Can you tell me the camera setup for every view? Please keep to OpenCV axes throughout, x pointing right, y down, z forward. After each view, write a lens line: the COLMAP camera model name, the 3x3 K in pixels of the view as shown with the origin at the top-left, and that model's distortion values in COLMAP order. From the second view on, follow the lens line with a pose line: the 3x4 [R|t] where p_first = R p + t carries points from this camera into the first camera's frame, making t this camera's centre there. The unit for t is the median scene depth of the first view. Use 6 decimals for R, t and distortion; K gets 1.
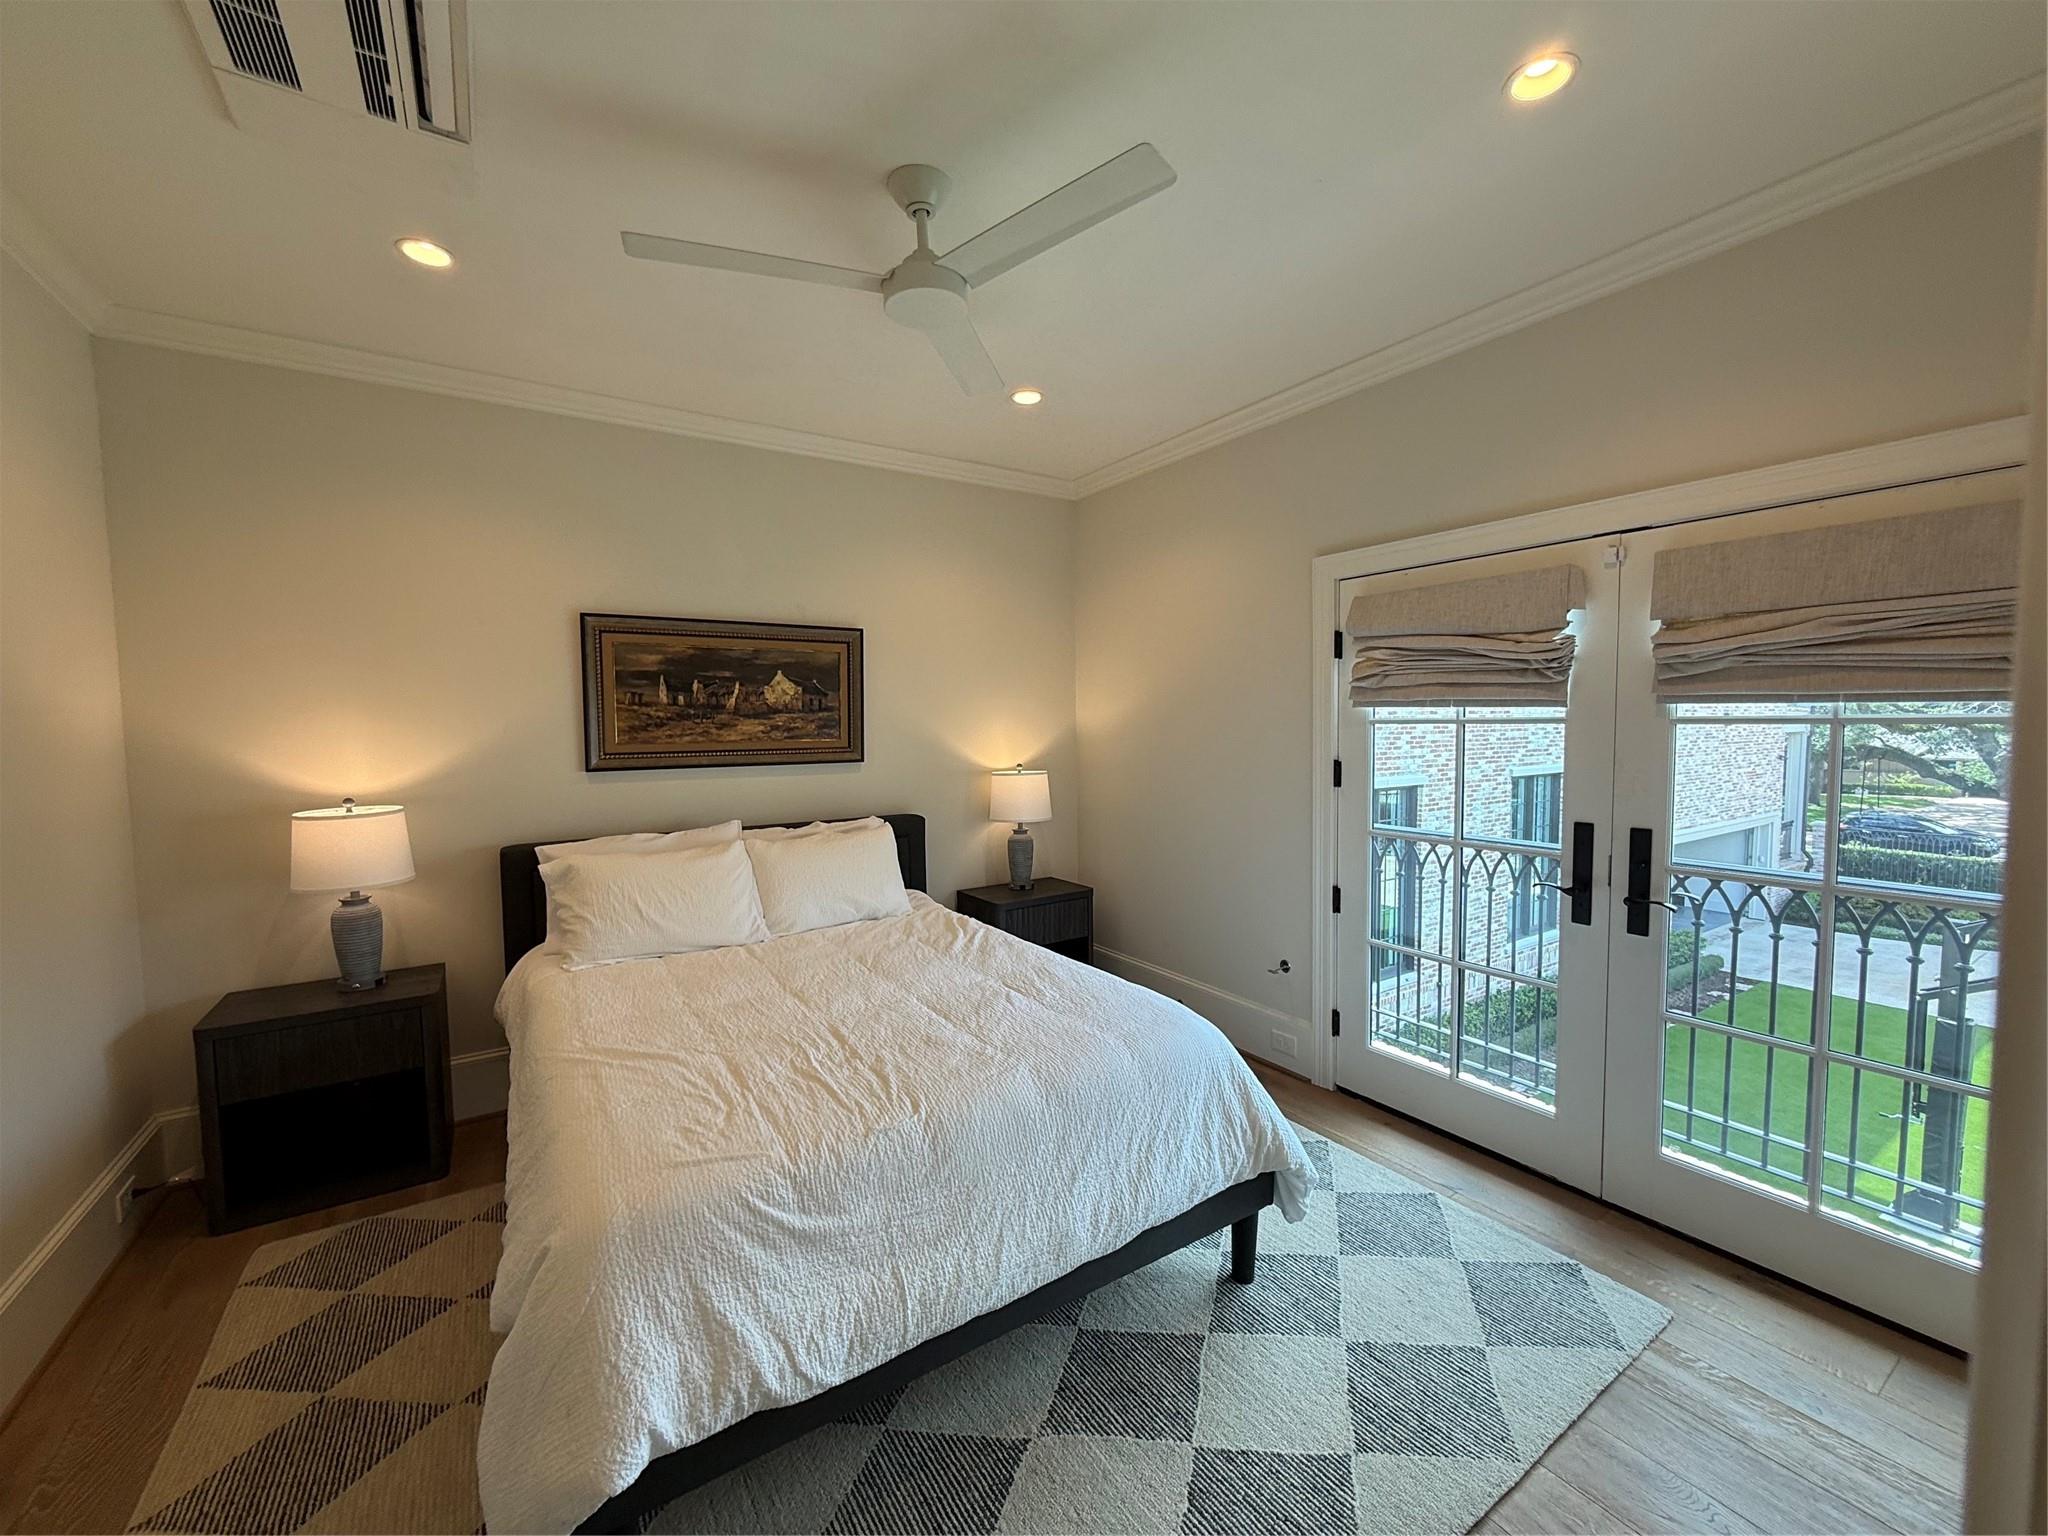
lens RADIAL K [[819.0, 0, 1019.6], [0, 819.0, 767.5], [0, 0, 1]] dist [0.000043, -0.000110]
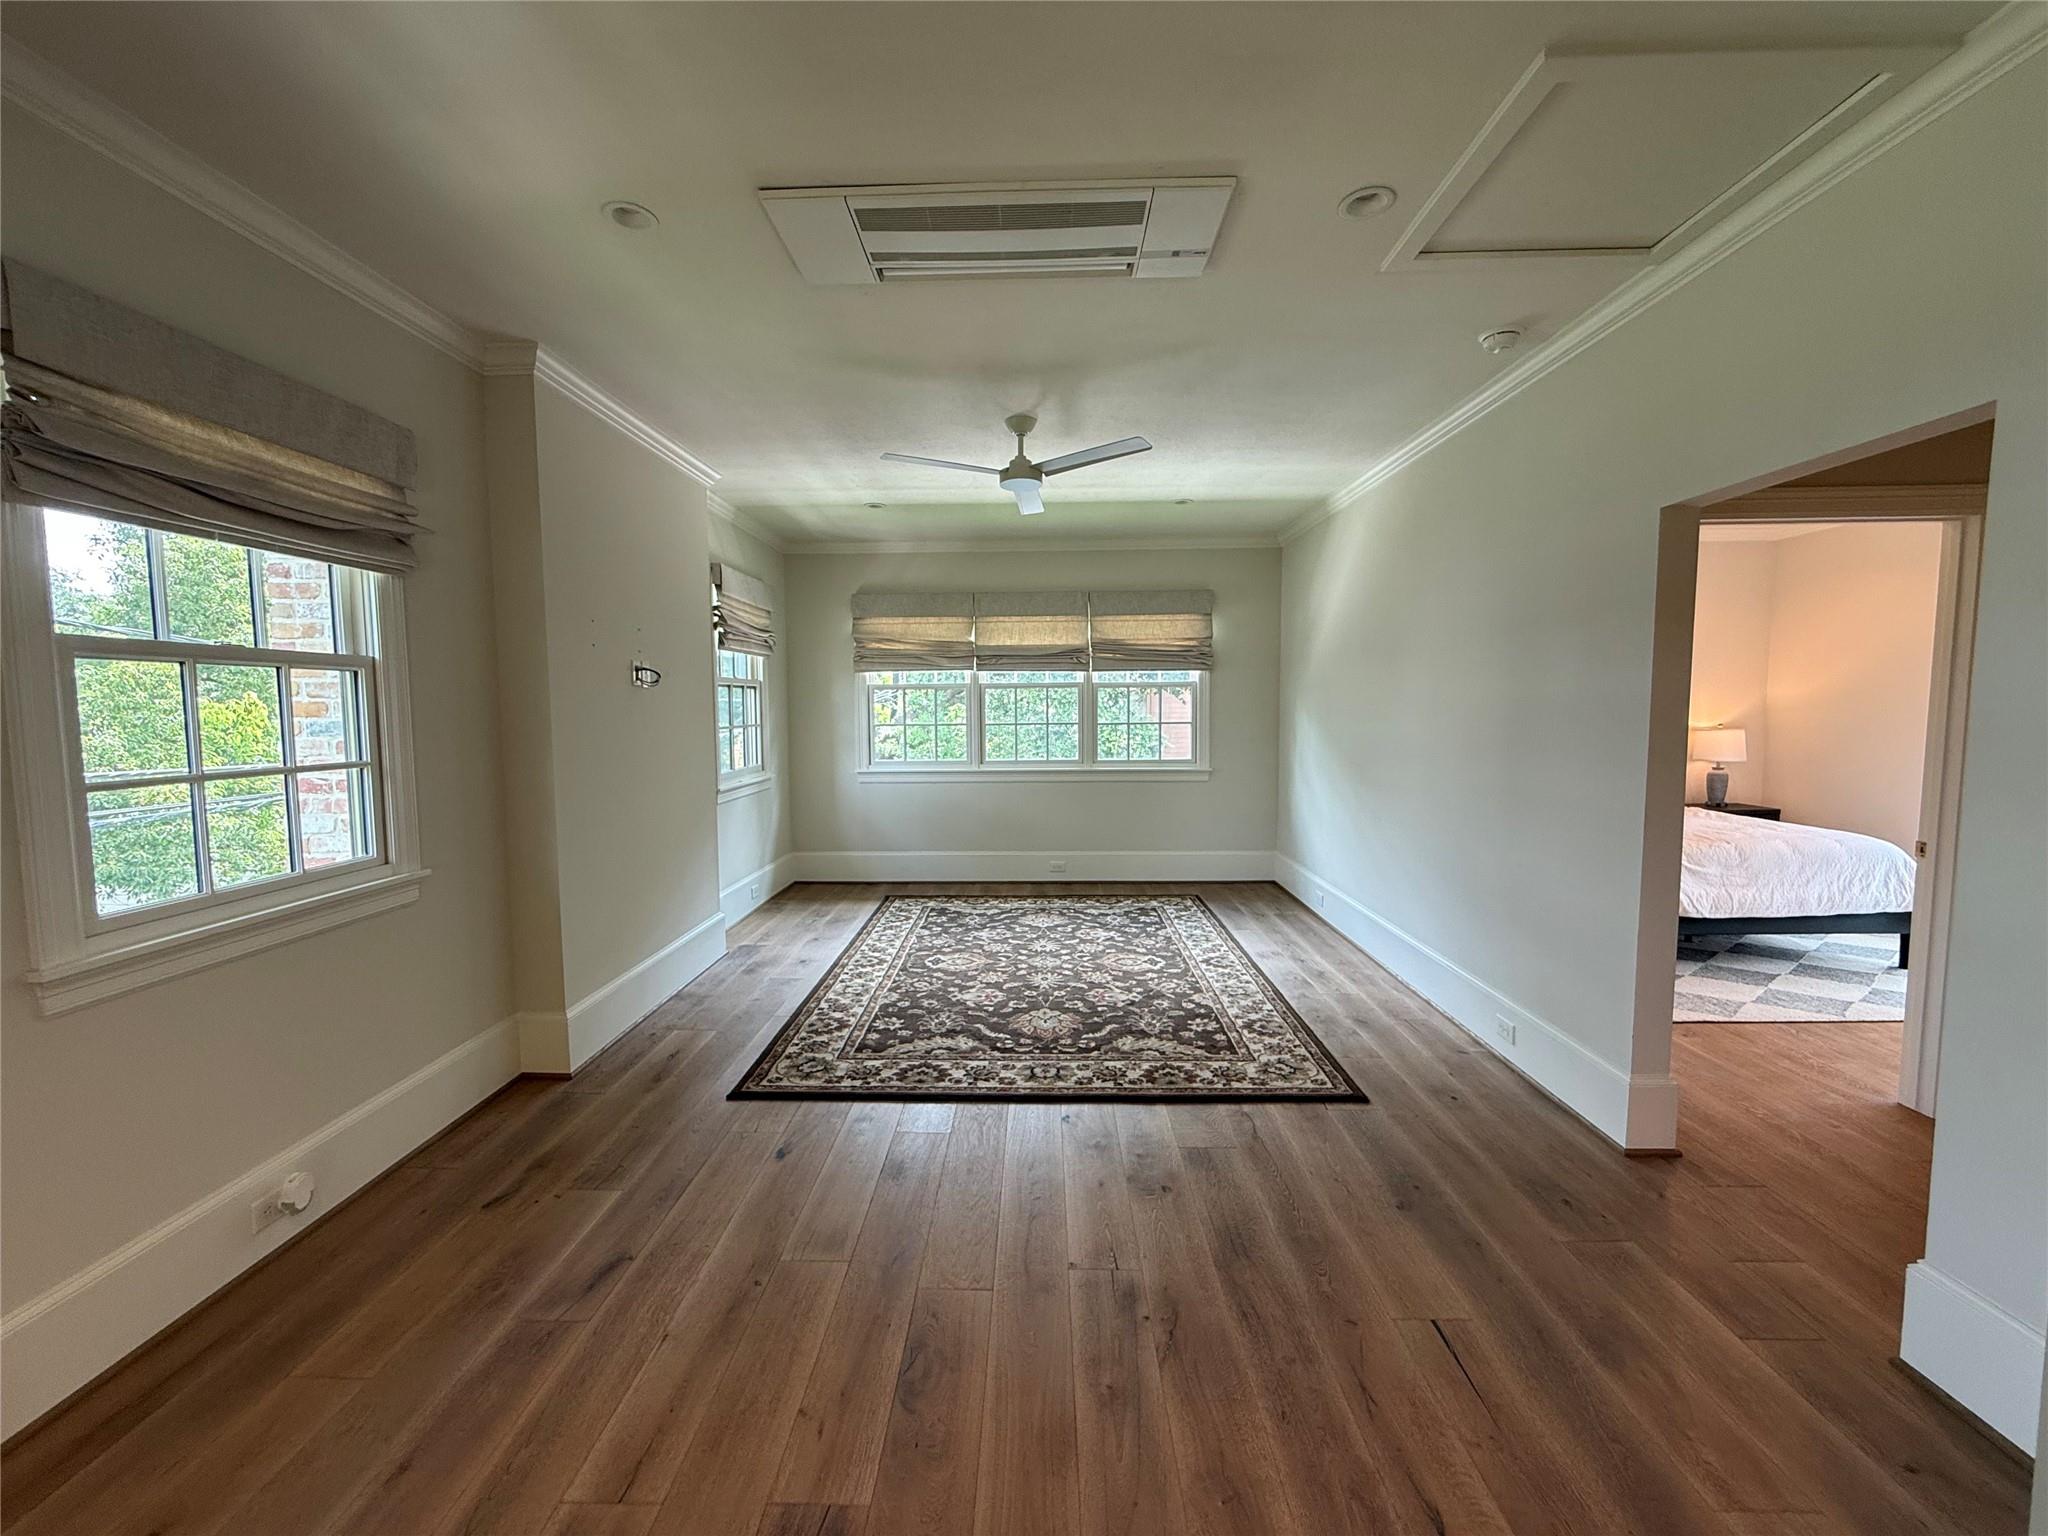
lens RADIAL K [[819.0, 0, 1019.6], [0, 819.0, 767.5], [0, 0, 1]] dist [0.000043, -0.000110]
pose [[0.826695, 0.045720, -0.560789, -0.453314], [-0.030818, 0.998876, 0.036006, 0.126878], [0.561805, -0.012484, 0.827175, -2.017634]]
